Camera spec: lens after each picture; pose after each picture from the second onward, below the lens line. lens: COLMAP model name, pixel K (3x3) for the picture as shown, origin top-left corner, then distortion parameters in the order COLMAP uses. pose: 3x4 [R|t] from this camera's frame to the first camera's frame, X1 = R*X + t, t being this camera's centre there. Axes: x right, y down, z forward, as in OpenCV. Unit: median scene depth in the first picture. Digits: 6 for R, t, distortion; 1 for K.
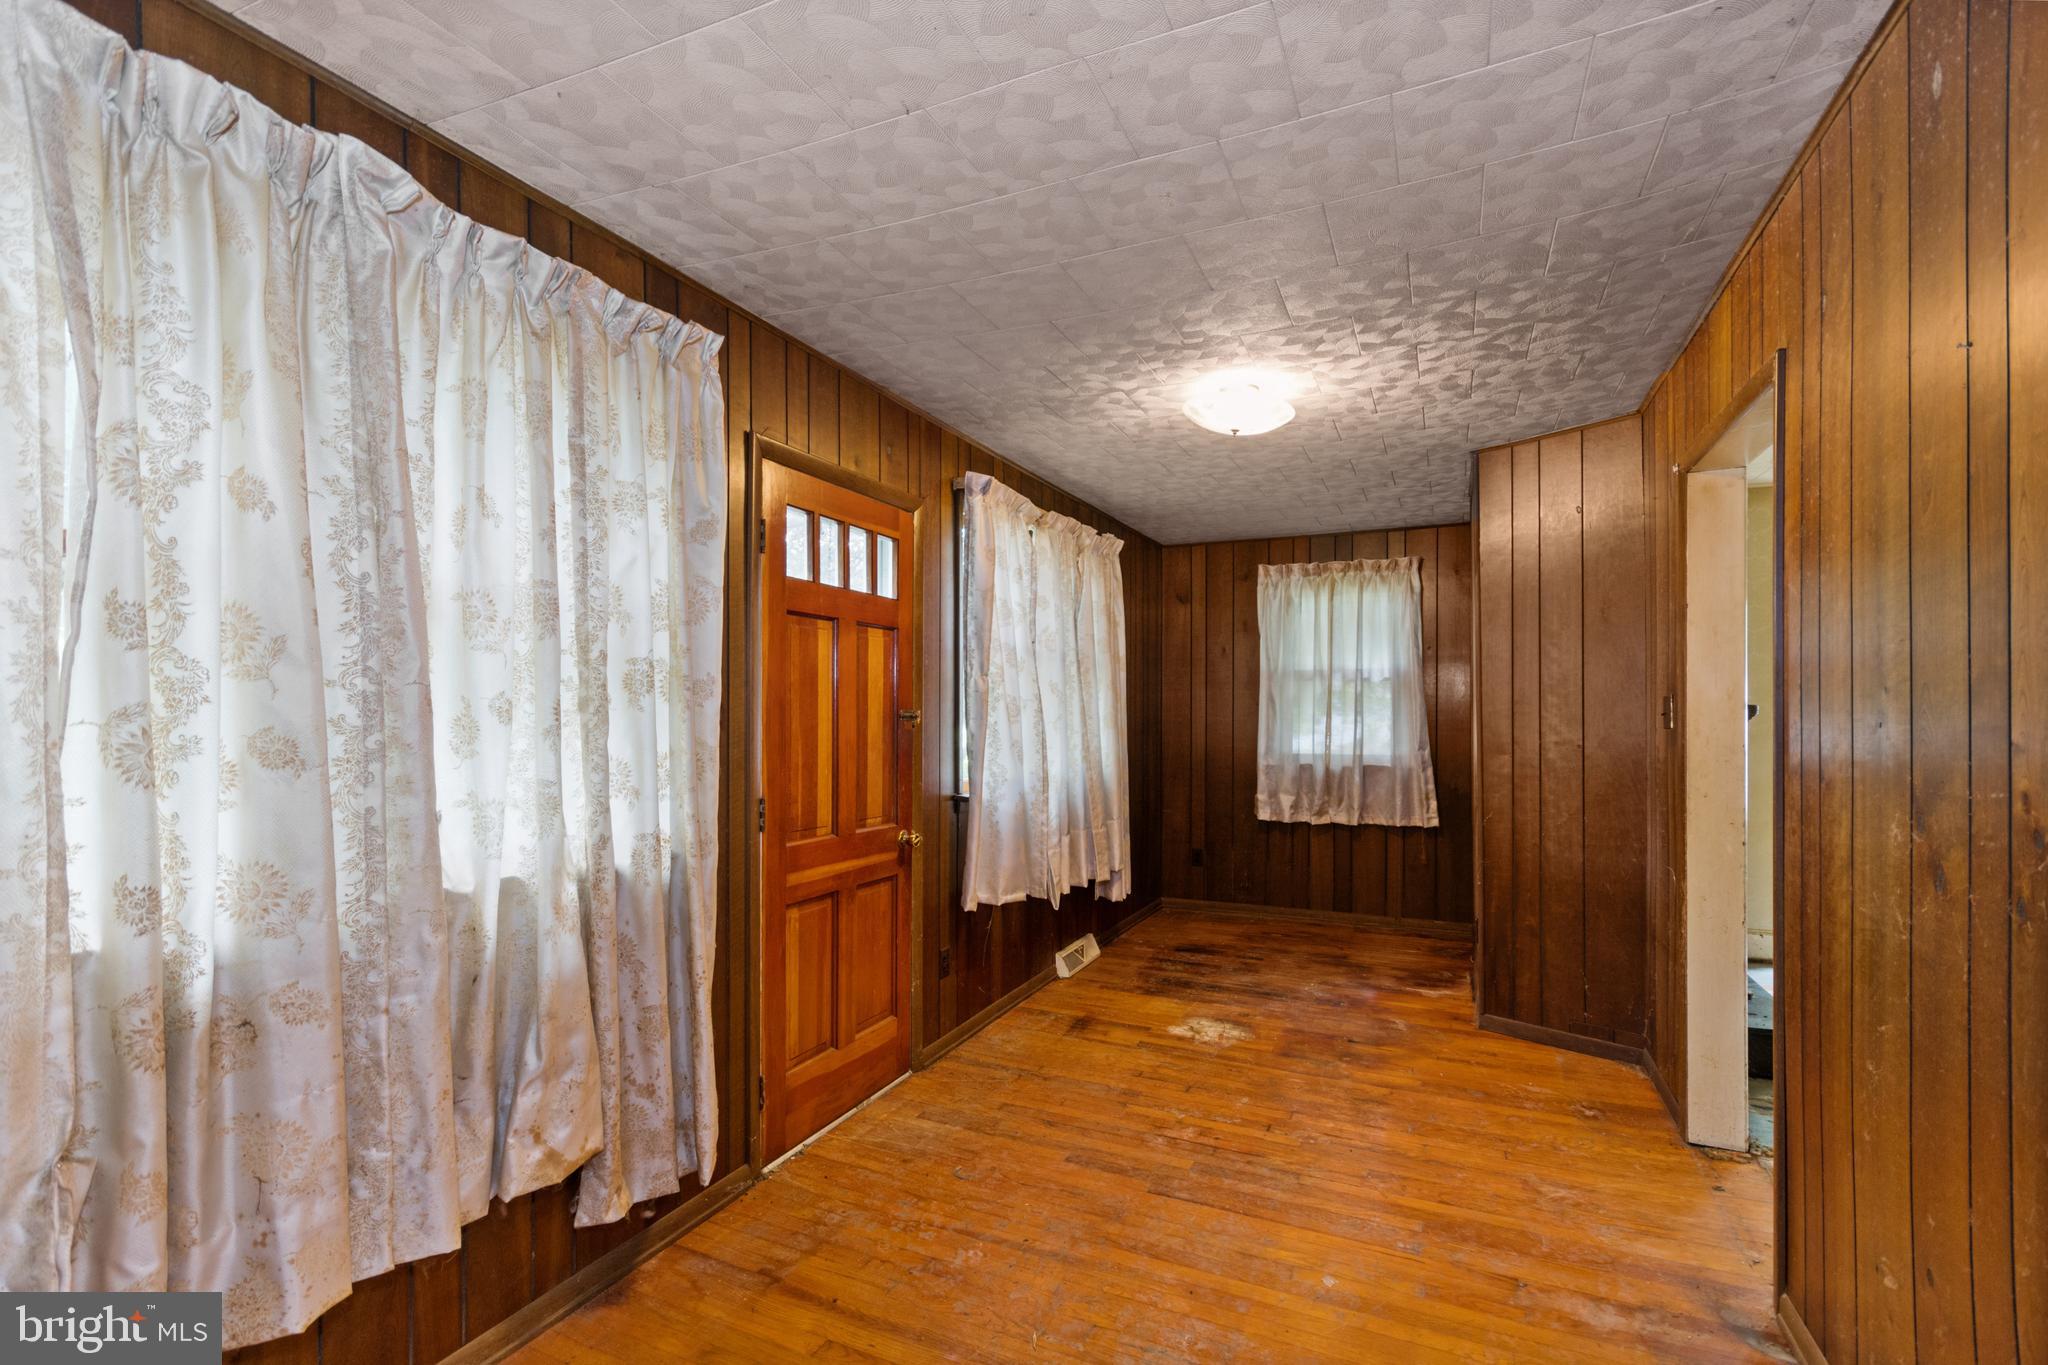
lens RADIAL K [[926.1, 0, 1021.9], [0, 926.1, 726.9], [0, 0, 1]] dist [-0.000076, 0.000605]
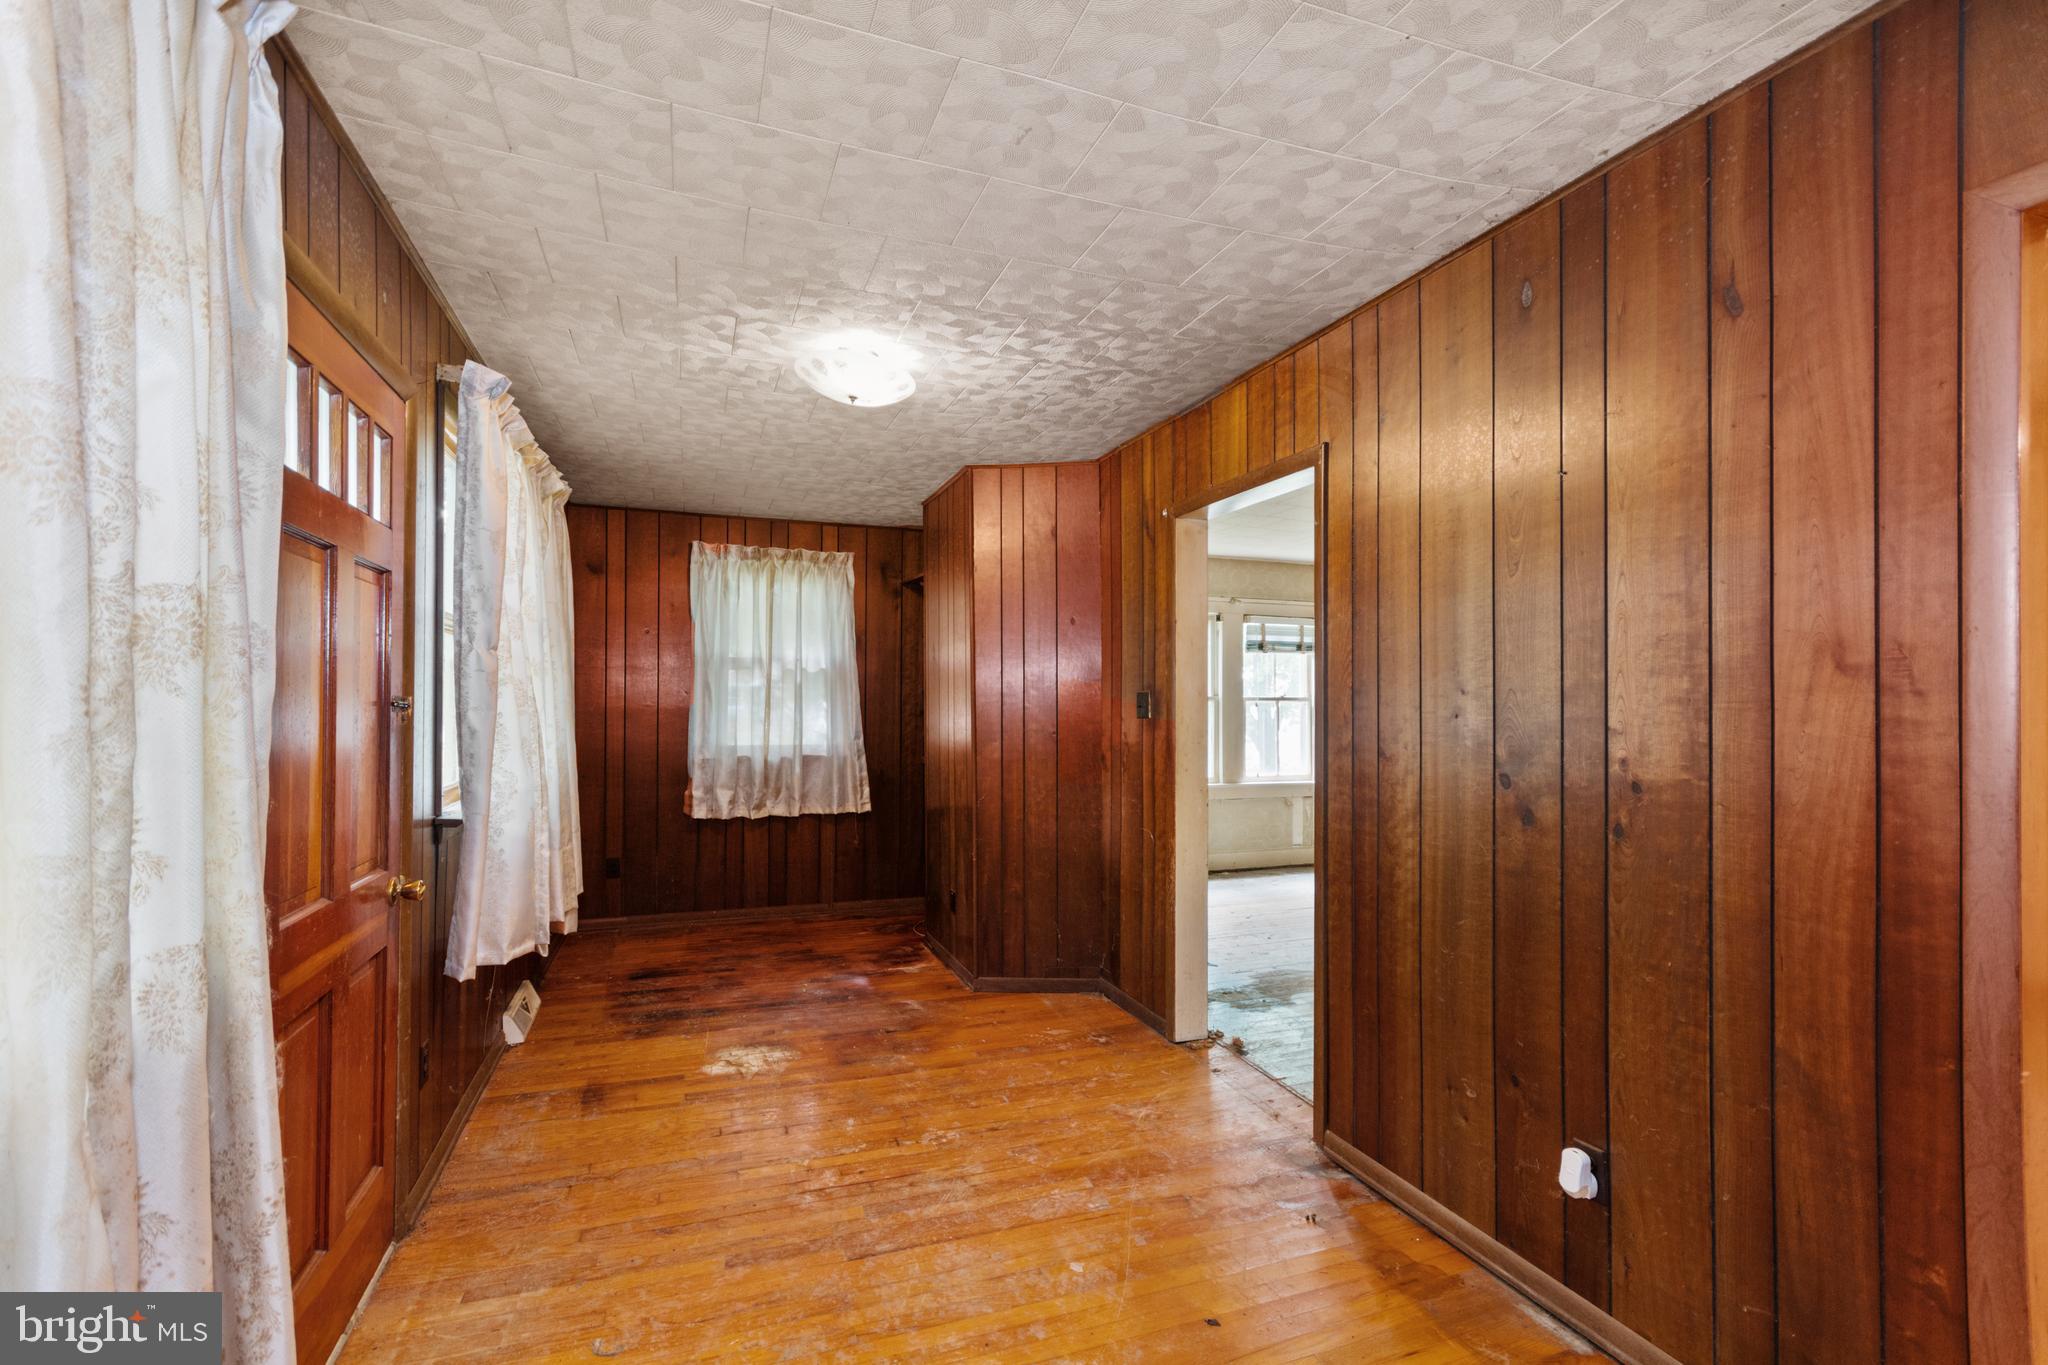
lens RADIAL K [[920.4, 0, 1027.8], [0, 920.4, 708.9], [0, 0, 1]] dist [0.002567, 0.000700]
pose [[0.702986, 0.001860, 0.711201, -0.235304], [0.003288, 0.999977, -0.005866, -0.002824], [-0.711196, 0.006462, 0.702964, 0.182737]]
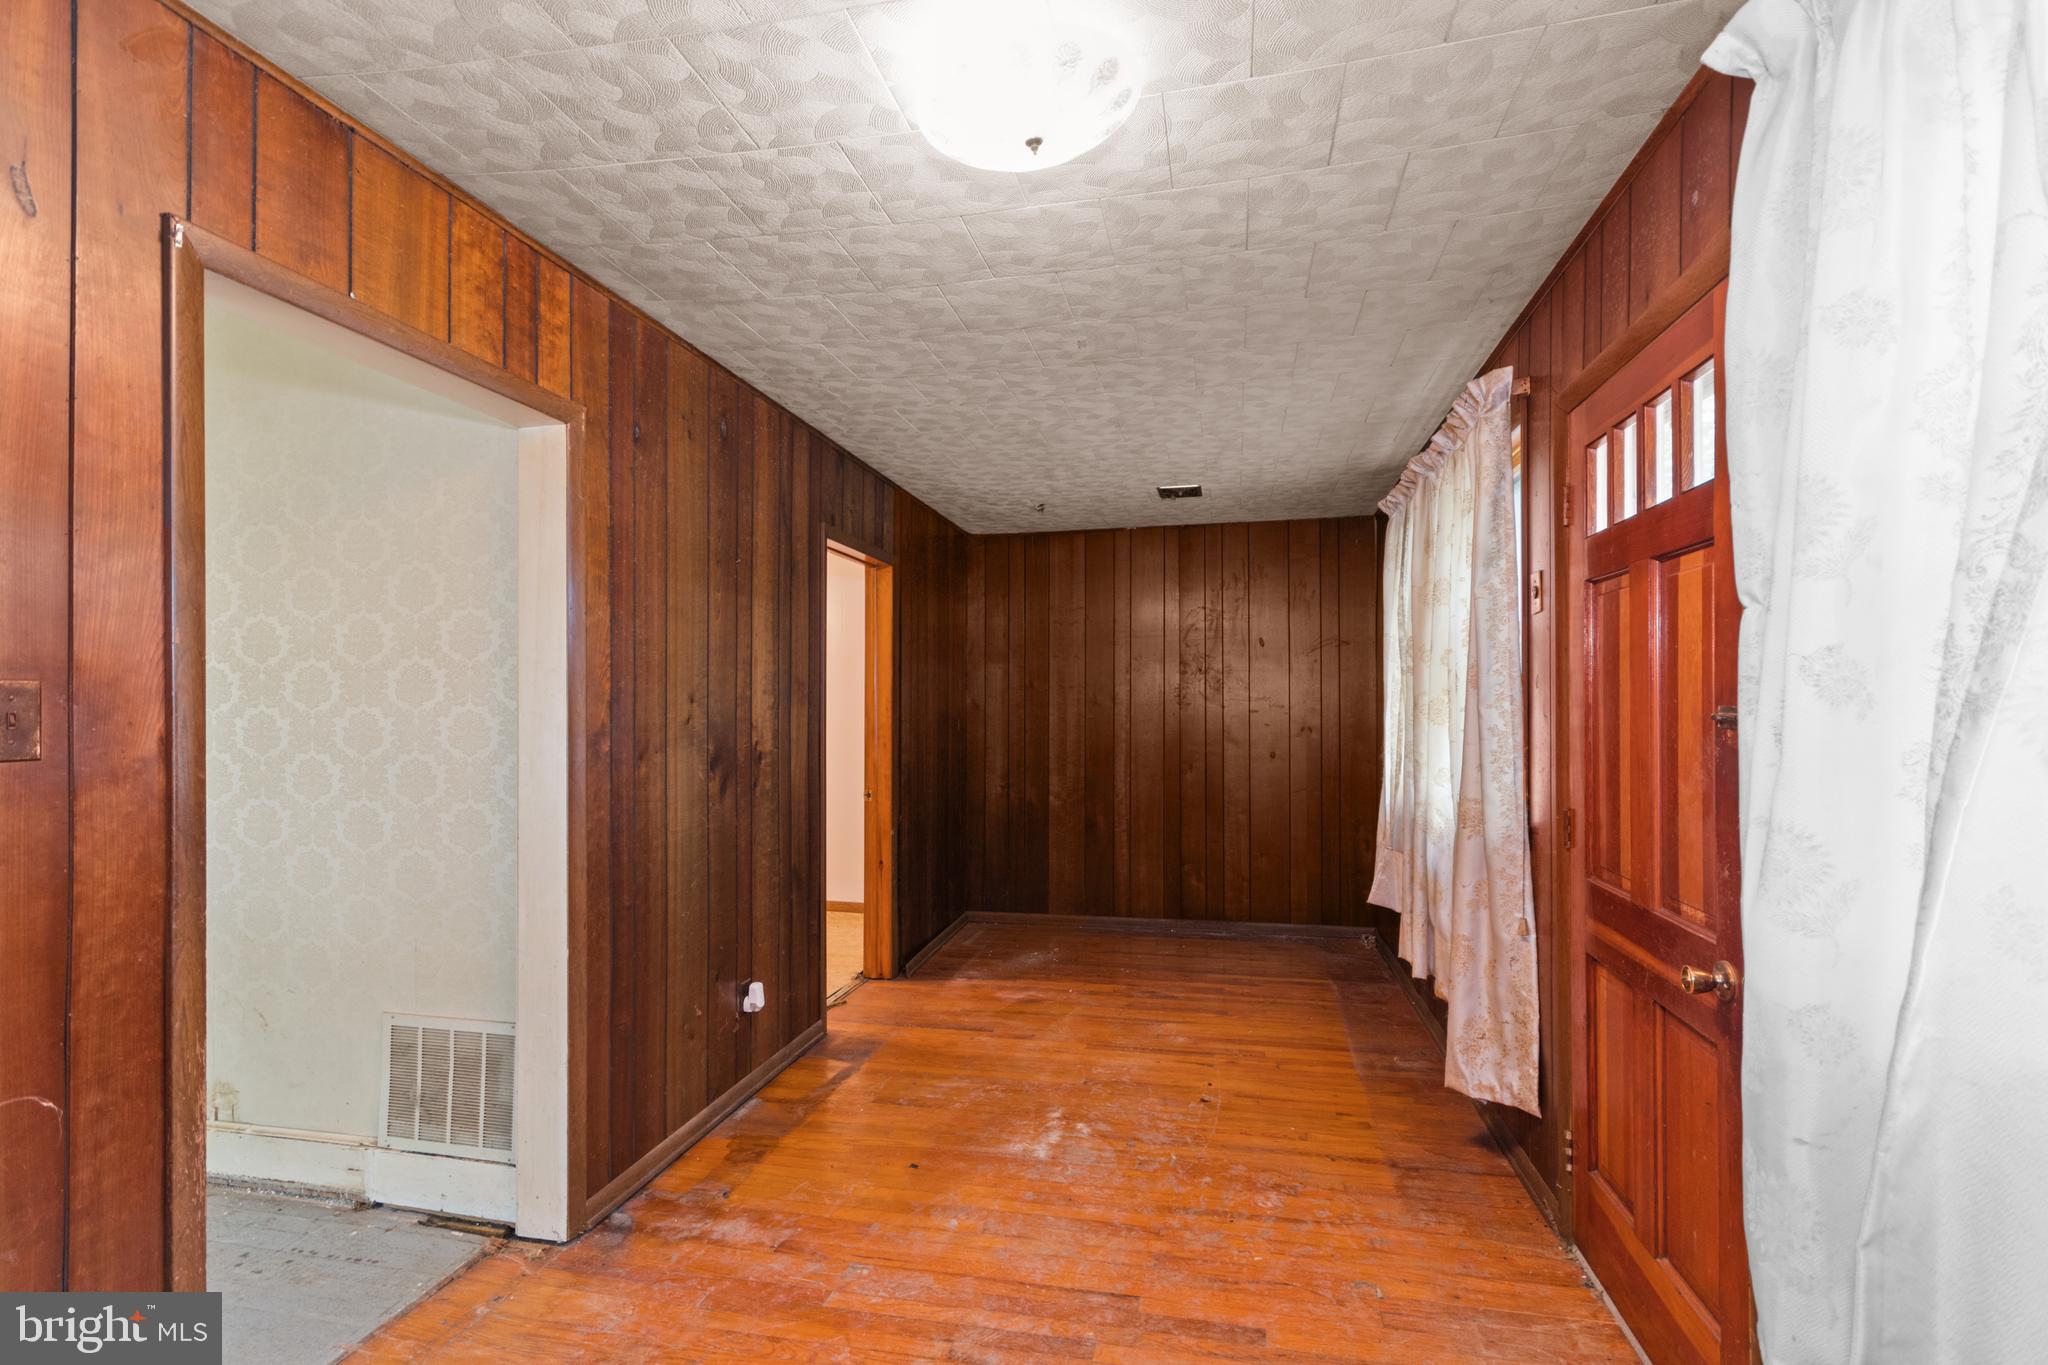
lens RADIAL K [[920.4, 0, 1027.8], [0, 920.4, 708.9], [0, 0, 1]] dist [0.002567, 0.000700]
pose [[-0.975286, 0.005293, -0.220884, 0.270276], [0.002487, 0.999913, 0.012982, -0.019234], [0.220933, 0.012112, -0.975214, 1.166927]]
